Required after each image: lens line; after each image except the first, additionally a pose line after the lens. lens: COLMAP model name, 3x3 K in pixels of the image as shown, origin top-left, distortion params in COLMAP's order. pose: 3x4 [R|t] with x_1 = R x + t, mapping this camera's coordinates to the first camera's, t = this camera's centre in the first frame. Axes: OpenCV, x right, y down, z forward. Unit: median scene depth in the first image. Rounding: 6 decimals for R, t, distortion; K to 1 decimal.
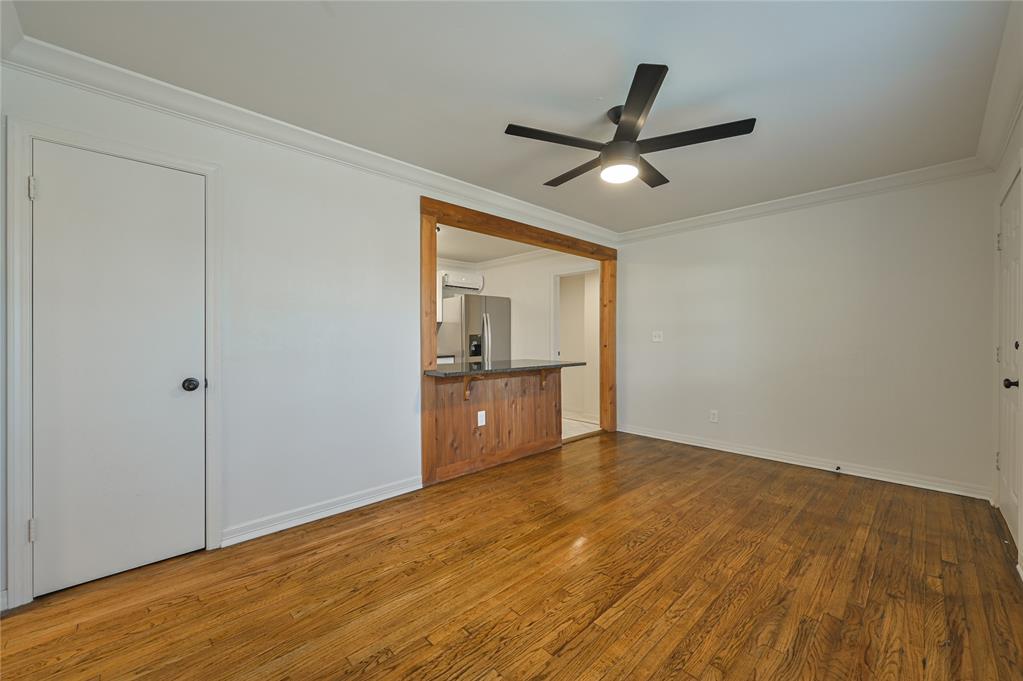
lens RADIAL K [[403.3, 0, 516.1], [0, 403.3, 338.9], [0, 0, 1]] dist [-0.001086, 0.000363]
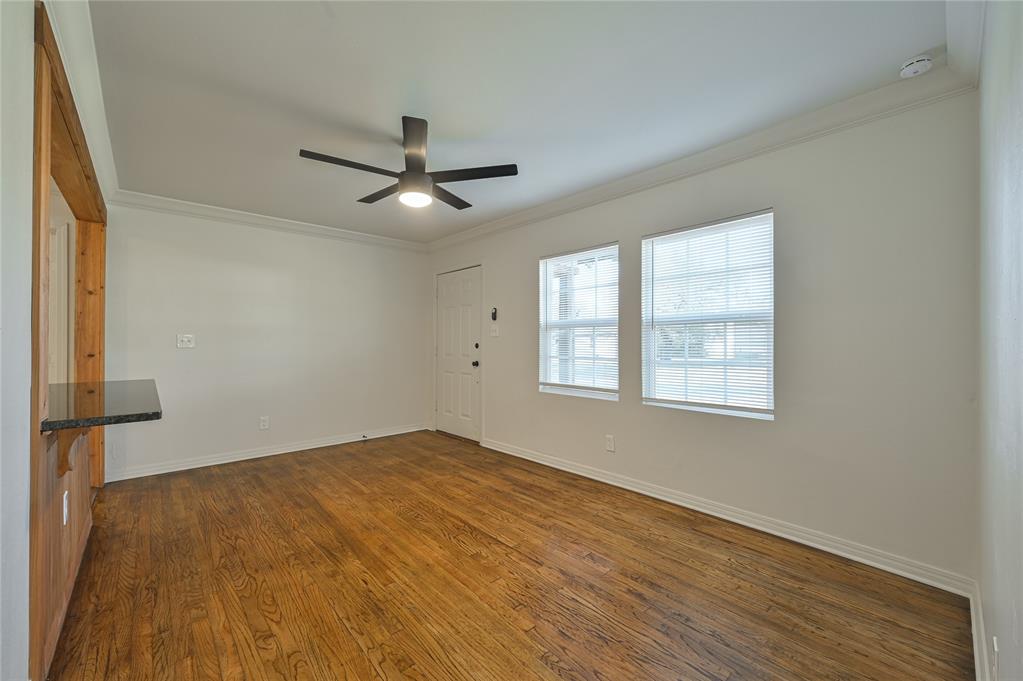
lens RADIAL K [[403.3, 0, 510.8], [0, 403.3, 339.2], [0, 0, 1]] dist [-0.001086, 0.000363]
pose [[0.031884, 0.007871, 0.999461, -0.645394], [0.002661, 0.999965, -0.007960, -0.002119], [-0.999488, 0.002913, 0.031862, 0.510579]]
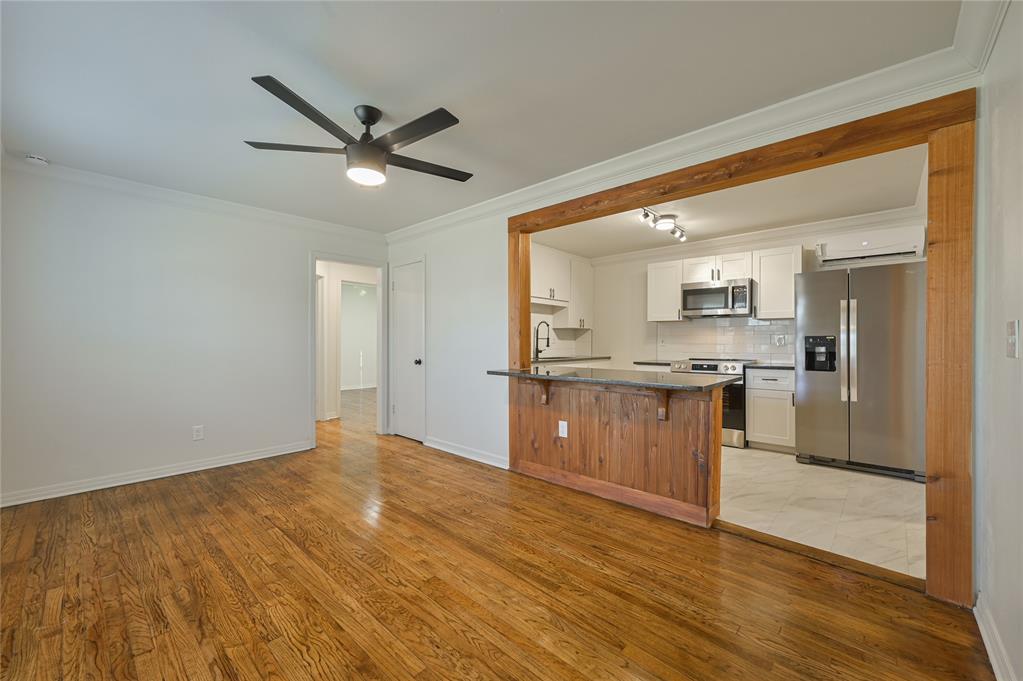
lens RADIAL K [[403.3, 0, 512.3], [0, 403.3, 339.9], [0, 0, 1]] dist [-0.001086, 0.000363]
pose [[0.058971, 0.002359, -0.998257, 0.939025], [-0.005544, 0.999983, 0.002035, -0.006068], [0.998244, 0.005415, 0.058983, 0.957780]]
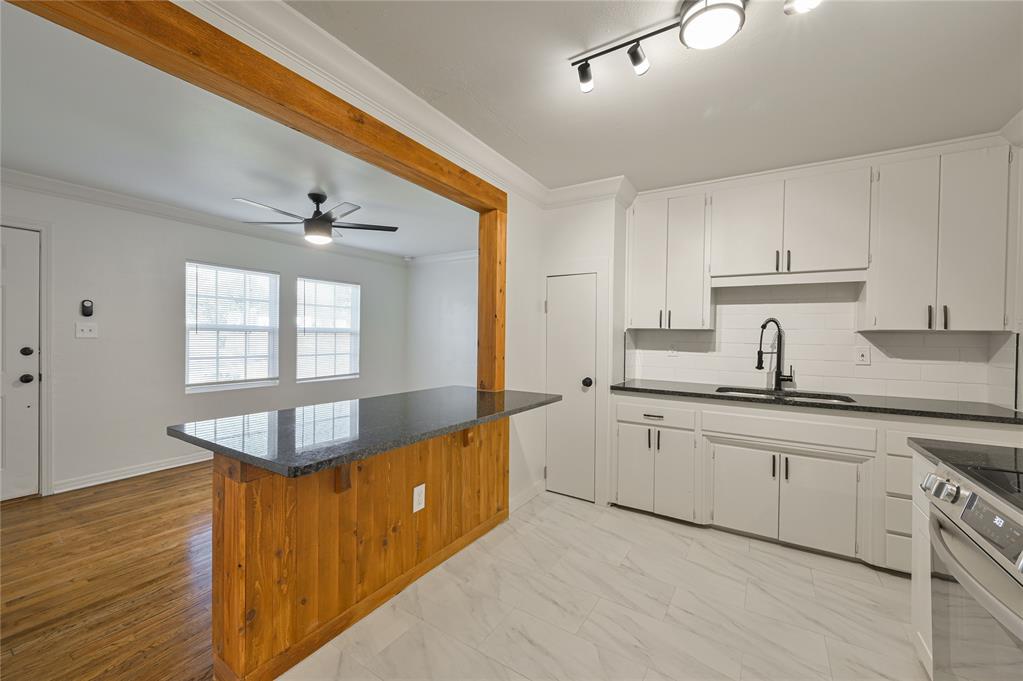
lens RADIAL K [[403.3, 0, 514.2], [0, 403.3, 339.8], [0, 0, 1]] dist [-0.001086, 0.000363]
pose [[-0.970408, -0.008227, -0.241329, -0.067548], [-0.011280, 0.999873, 0.011271, -0.042924], [0.241206, 0.013660, -0.970378, 1.939463]]
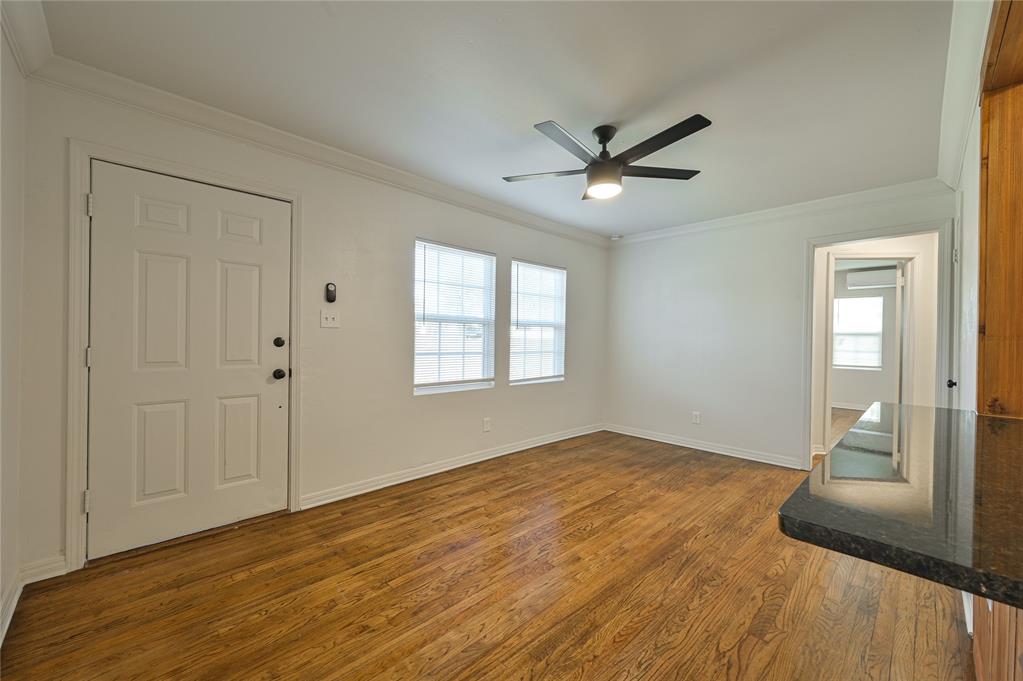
lens RADIAL K [[403.3, 0, 515.8], [0, 403.3, 339.6], [0, 0, 1]] dist [-0.001086, 0.000363]
pose [[-0.999889, -0.012635, -0.007914, 0.367068], [-0.012700, 0.999886, 0.008155, -0.008614], [0.007810, 0.008255, -0.999935, 1.538751]]
